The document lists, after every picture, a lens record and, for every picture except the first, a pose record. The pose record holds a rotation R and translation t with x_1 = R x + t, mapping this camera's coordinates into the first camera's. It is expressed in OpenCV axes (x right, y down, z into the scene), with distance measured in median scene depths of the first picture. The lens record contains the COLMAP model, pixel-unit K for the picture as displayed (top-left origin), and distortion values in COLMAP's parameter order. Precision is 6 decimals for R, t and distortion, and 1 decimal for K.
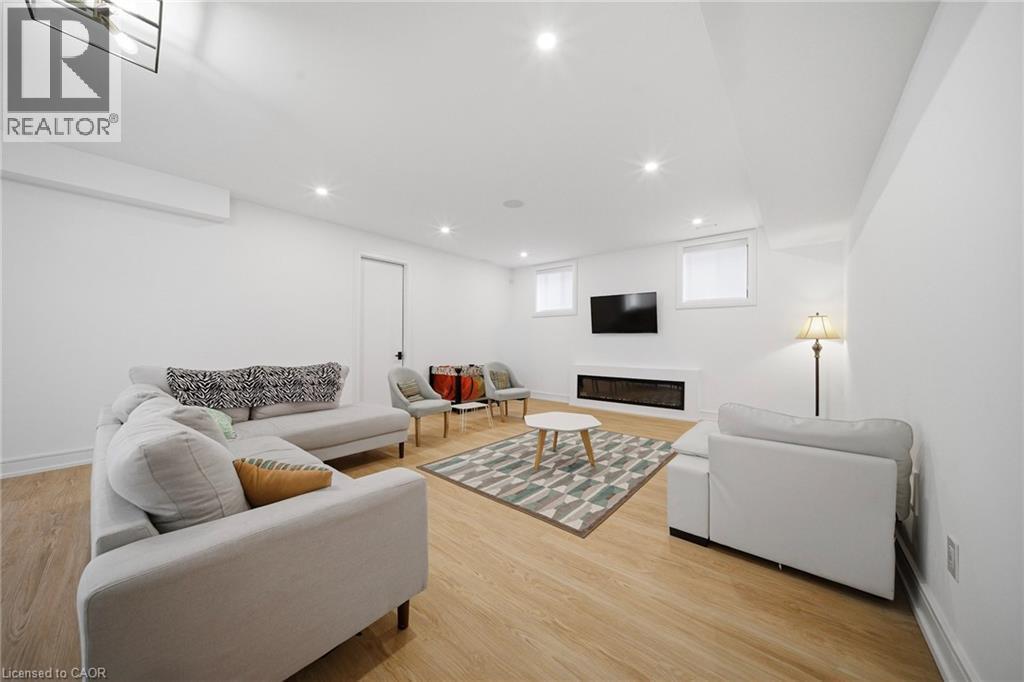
lens RADIAL K [[346.5, 0, 506.9], [0, 346.5, 344.7], [0, 0, 1]] dist [-0.014305, 0.000767]
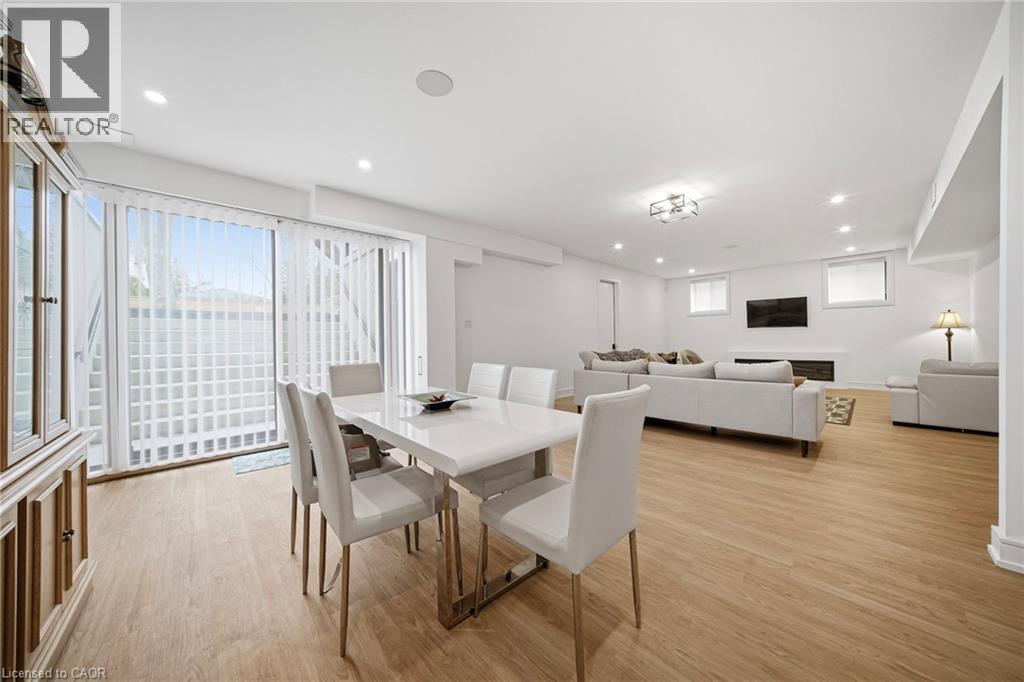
lens RADIAL K [[339.7, 0, 519.5], [0, 339.7, 340.2], [0, 0, 1]] dist [0.000224, -0.000053]
pose [[0.994515, -0.016995, -0.103206, -0.600238], [0.016442, 0.999846, -0.006213, 0.011172], [0.103295, 0.004482, 0.994641, -0.489860]]
